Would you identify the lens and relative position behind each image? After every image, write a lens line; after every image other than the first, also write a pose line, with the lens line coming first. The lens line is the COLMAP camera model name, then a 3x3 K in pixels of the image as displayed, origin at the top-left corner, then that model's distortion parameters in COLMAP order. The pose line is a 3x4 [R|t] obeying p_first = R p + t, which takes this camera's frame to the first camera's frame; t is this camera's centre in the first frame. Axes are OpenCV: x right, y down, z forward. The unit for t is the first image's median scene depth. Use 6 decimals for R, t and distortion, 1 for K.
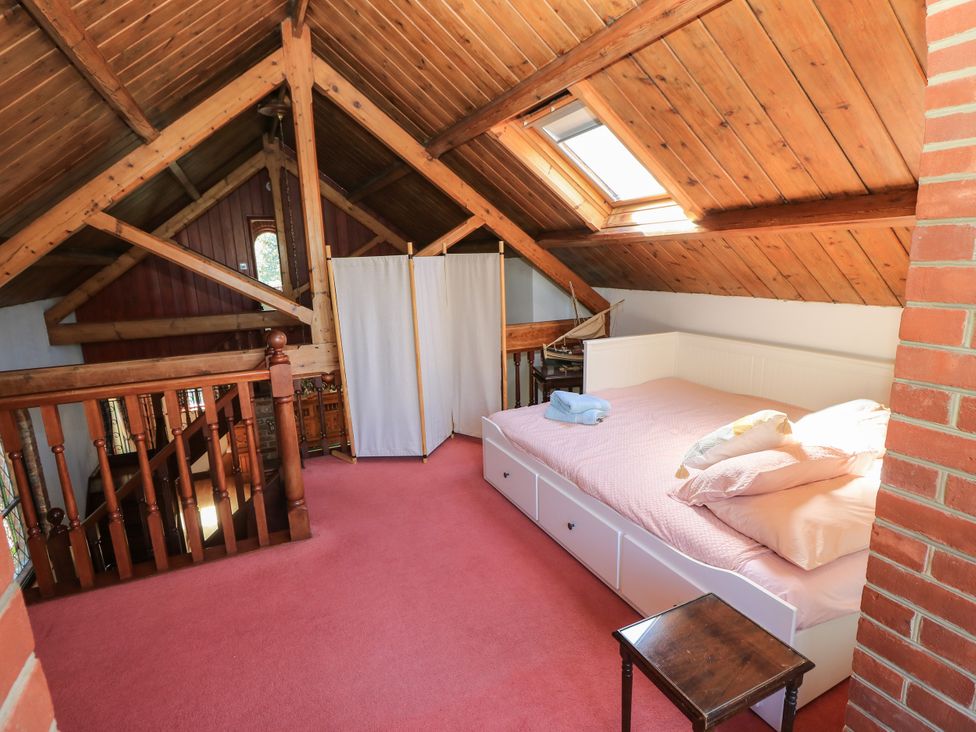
lens RADIAL K [[514.1, 0, 489.2], [0, 514.1, 367.2], [0, 0, 1]] dist [-0.000224, 0.000033]
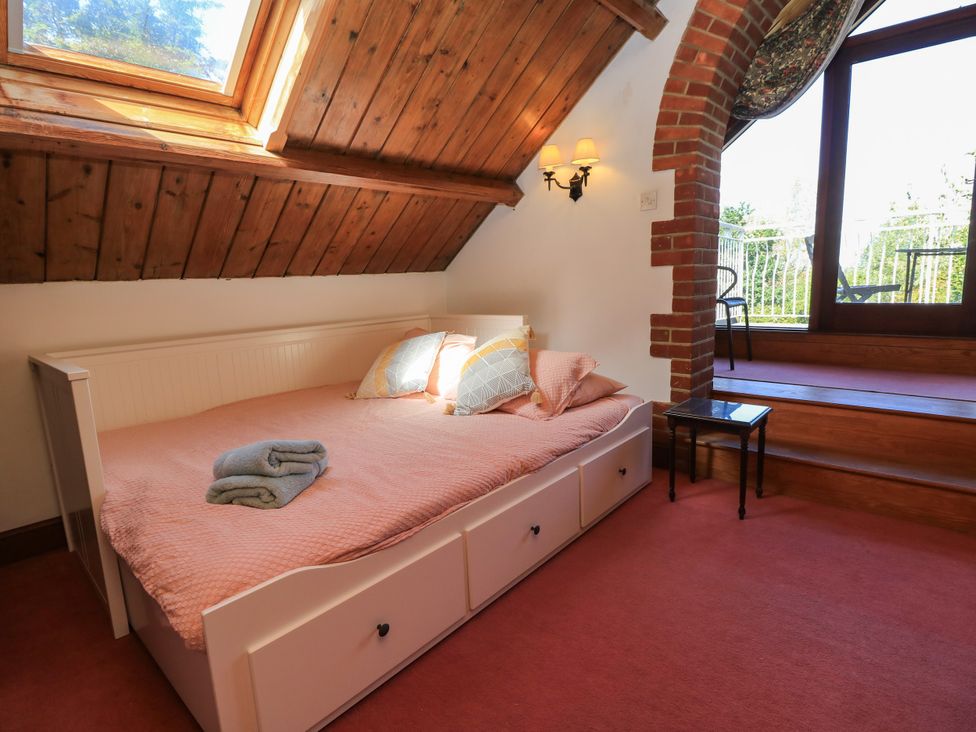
lens RADIAL K [[514.1, 0, 488.9], [0, 514.1, 366.5], [0, 0, 1]] dist [-0.000224, 0.000033]
pose [[-0.381612, -0.108847, 0.917891, -0.456657], [0.245884, 0.945308, 0.214324, -0.089561], [-0.891018, 0.307483, -0.333977, 1.197173]]
